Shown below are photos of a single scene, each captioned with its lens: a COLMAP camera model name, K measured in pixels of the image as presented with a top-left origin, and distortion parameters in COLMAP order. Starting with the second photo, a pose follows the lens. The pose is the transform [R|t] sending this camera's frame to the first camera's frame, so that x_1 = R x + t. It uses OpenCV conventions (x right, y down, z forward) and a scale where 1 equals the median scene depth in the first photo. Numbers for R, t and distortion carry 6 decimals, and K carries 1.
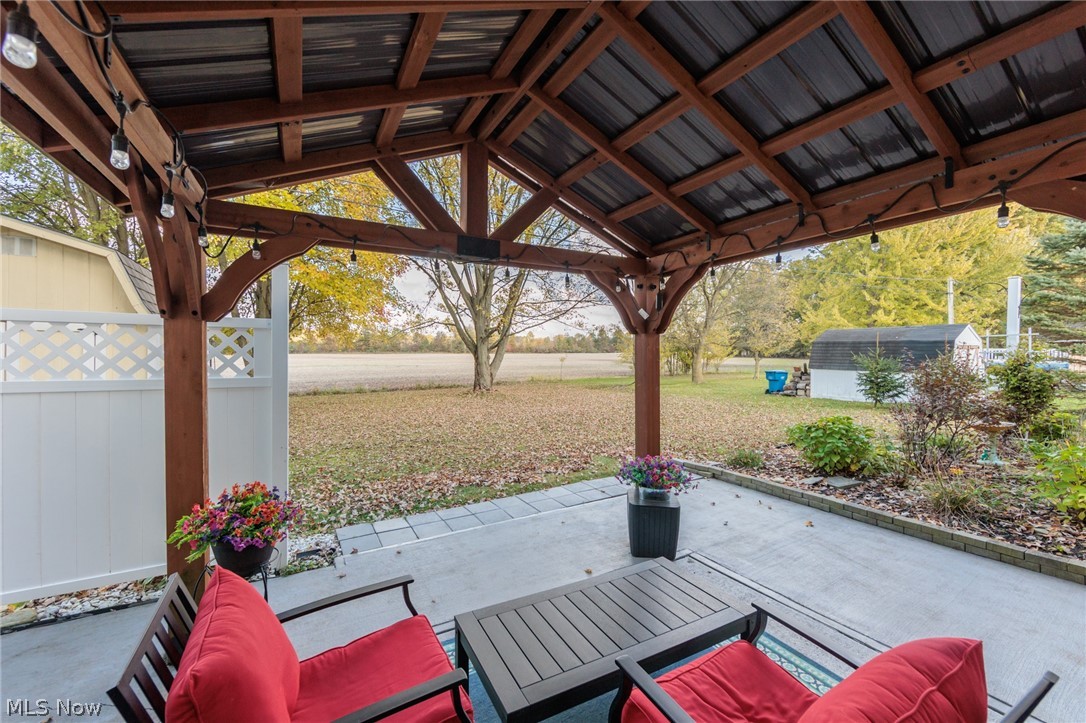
lens RADIAL K [[438.5, 0, 548.7], [0, 438.5, 358.2], [0, 0, 1]] dist [-0.000181, -0.000017]
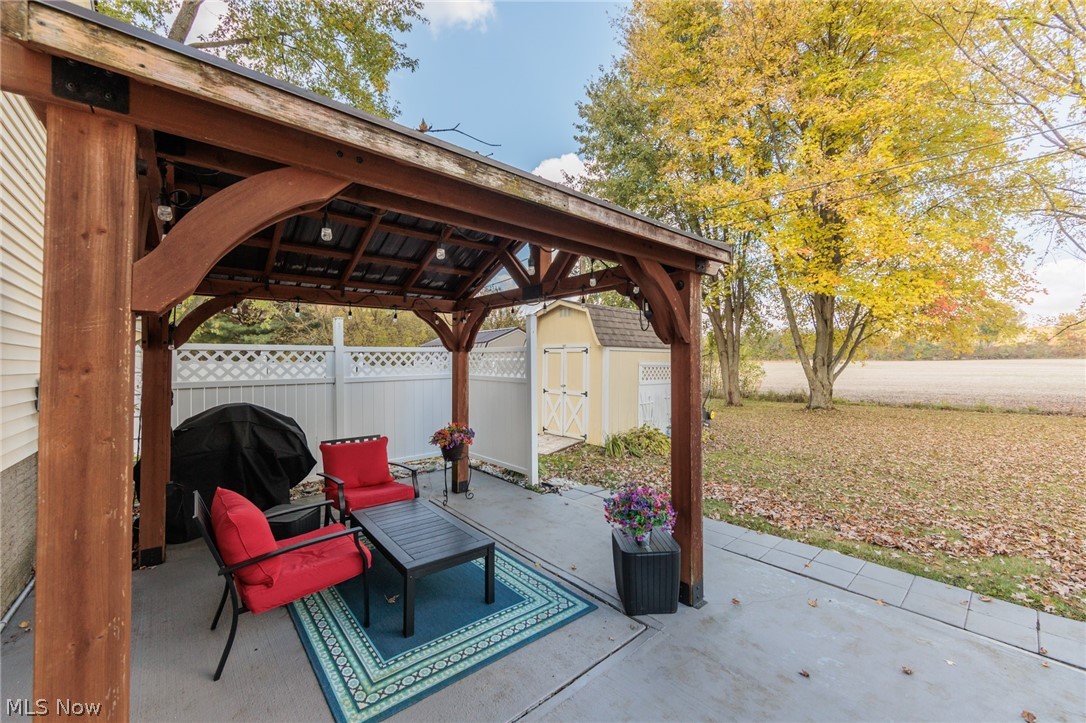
lens RADIAL K [[438.5, 0, 548.7], [0, 438.5, 358.2], [0, 0, 1]] dist [-0.000181, -0.000017]
pose [[0.199034, -0.000905, -0.979992, 1.119046], [-0.010949, 0.999935, -0.003147, -0.023347], [0.979931, 0.011356, 0.199012, 0.717267]]
